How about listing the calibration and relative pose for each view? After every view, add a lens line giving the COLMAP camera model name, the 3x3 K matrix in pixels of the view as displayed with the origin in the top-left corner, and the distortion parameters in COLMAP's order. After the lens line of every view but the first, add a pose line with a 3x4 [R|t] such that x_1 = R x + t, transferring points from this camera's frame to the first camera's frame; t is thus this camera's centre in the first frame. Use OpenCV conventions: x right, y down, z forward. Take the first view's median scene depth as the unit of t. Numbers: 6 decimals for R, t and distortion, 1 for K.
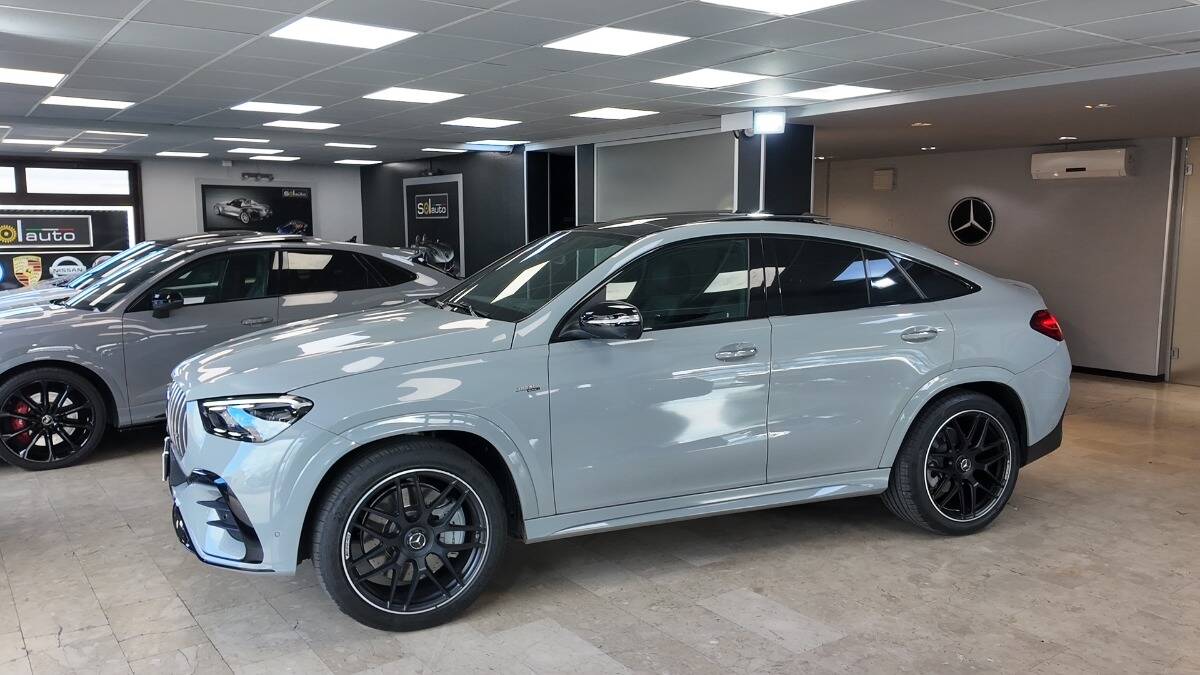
lens RADIAL K [[919.5, 0, 600.0], [0, 919.5, 337.5], [0, 0, 1]] dist [0.077072, -0.103645]
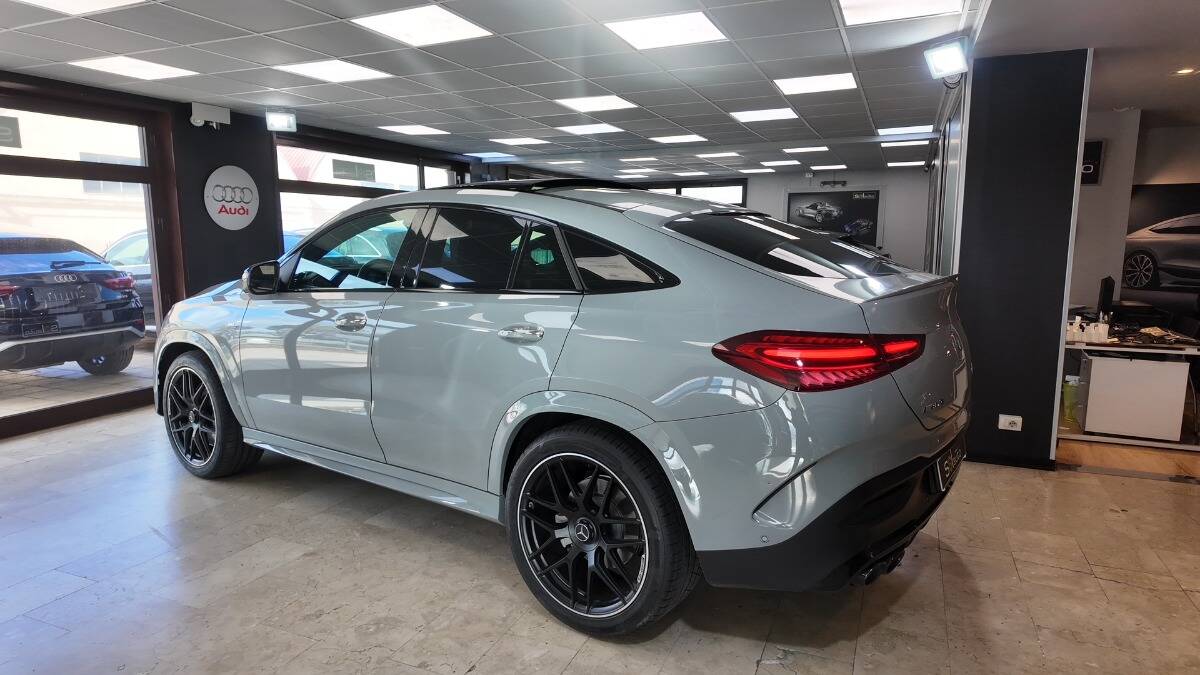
lens RADIAL K [[702.7, 0, 600.0], [0, 702.7, 337.5], [0, 0, 1]] dist [0.052136, -0.055981]
pose [[0.511139, 0.126200, -0.850183, 0.531317], [-0.103513, 0.991001, 0.084870, -0.034780], [0.853242, 0.044625, 0.519602, 0.468523]]
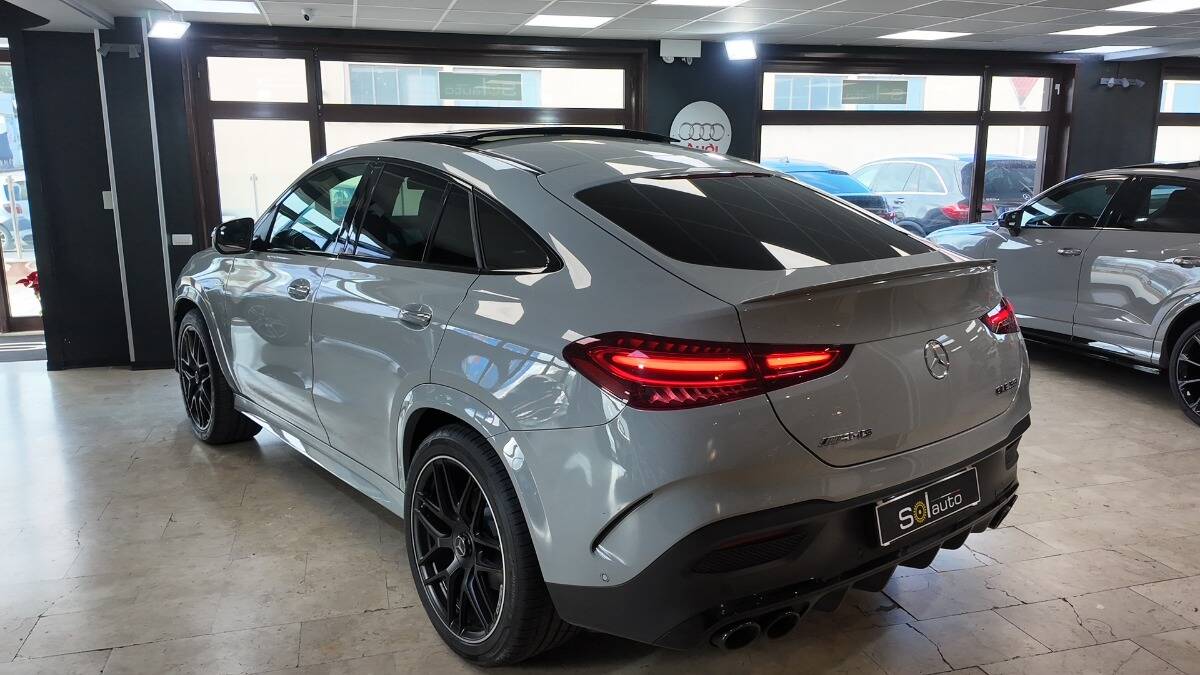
lens RADIAL K [[889.3, 0, 600.0], [0, 889.3, 337.5], [0, 0, 1]] dist [0.059465, -0.084072]
pose [[-0.345149, 0.184687, -0.920197, 0.584209], [-0.107621, 0.966192, 0.234286, -0.086257], [0.932357, 0.179896, -0.313604, 0.783740]]
